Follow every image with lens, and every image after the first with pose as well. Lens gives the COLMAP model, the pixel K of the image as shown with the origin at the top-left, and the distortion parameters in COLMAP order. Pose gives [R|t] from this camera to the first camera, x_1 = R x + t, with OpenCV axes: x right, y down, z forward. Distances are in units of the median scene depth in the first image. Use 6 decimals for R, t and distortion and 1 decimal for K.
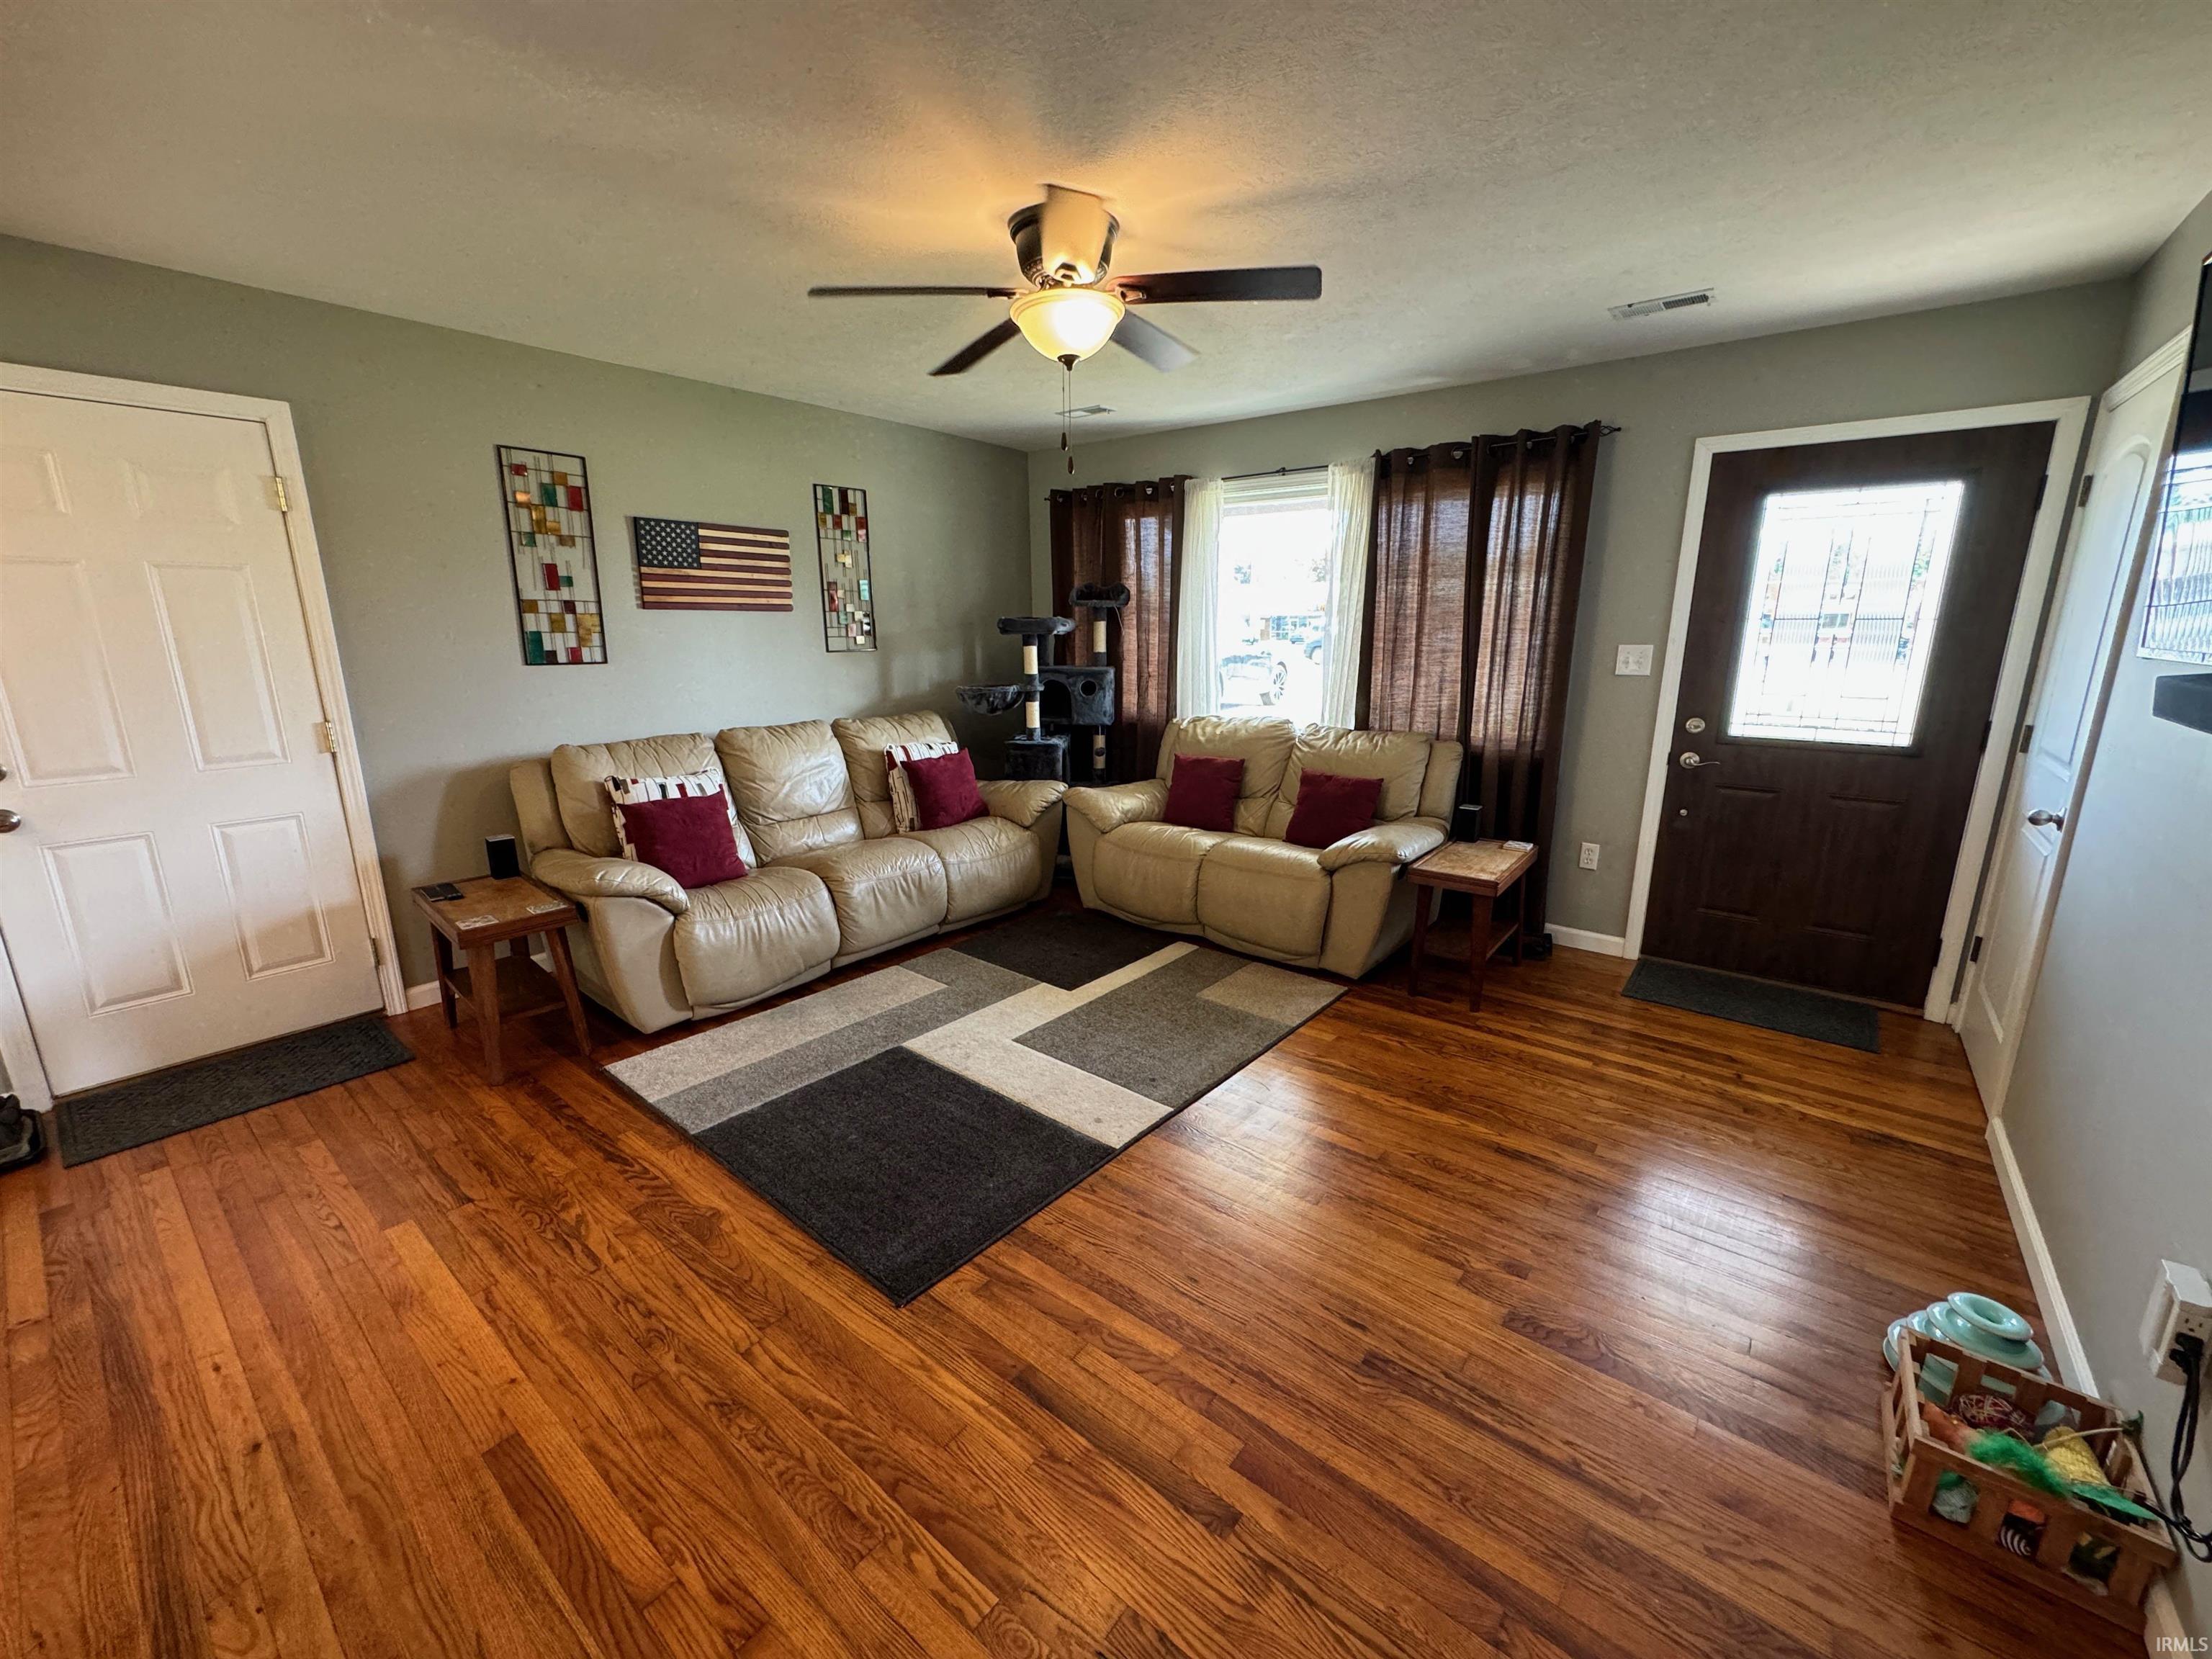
lens RADIAL K [[880.9, 0, 1109.9], [0, 880.9, 832.0], [0, 0, 1]] dist [-0.004368, 0.000854]
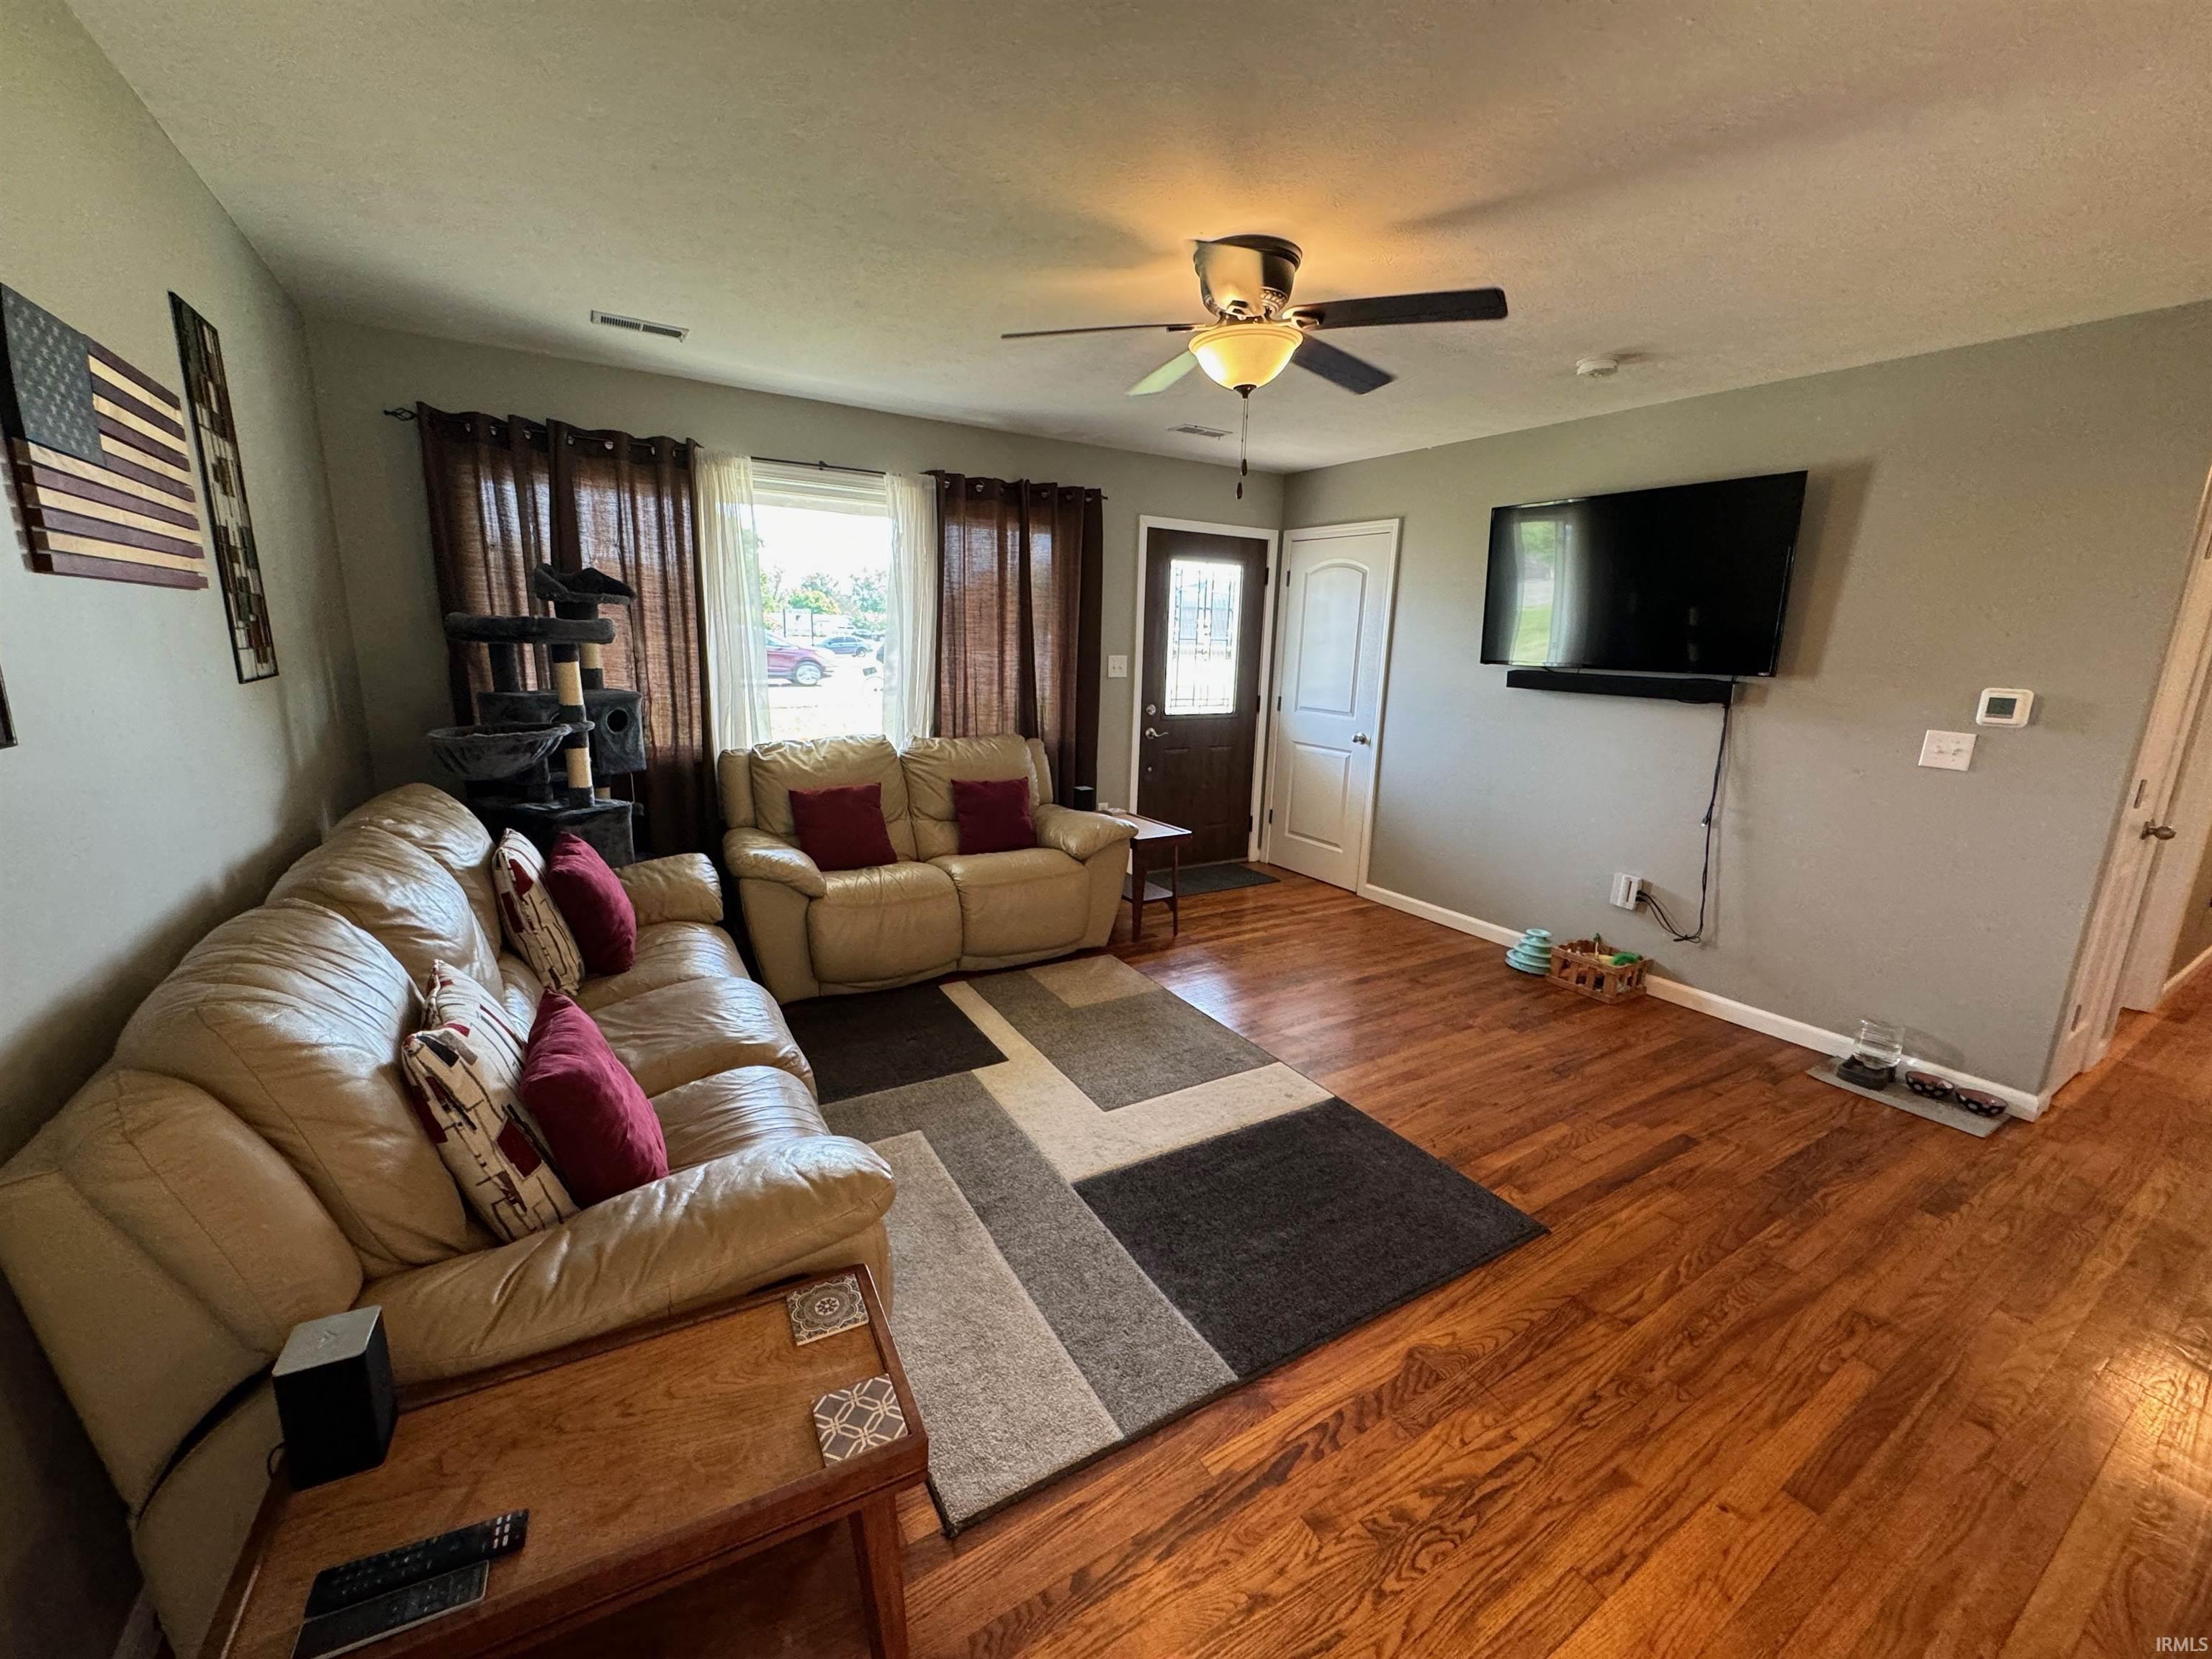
lens RADIAL K [[880.9, 0, 1108.1], [0, 880.9, 828.6], [0, 0, 1]] dist [-0.004368, 0.000854]
pose [[0.335912, -0.190479, 0.922432, -0.848260], [0.192356, 0.972571, 0.130785, -0.150429], [-0.922043, 0.133503, 0.363338, 0.623887]]
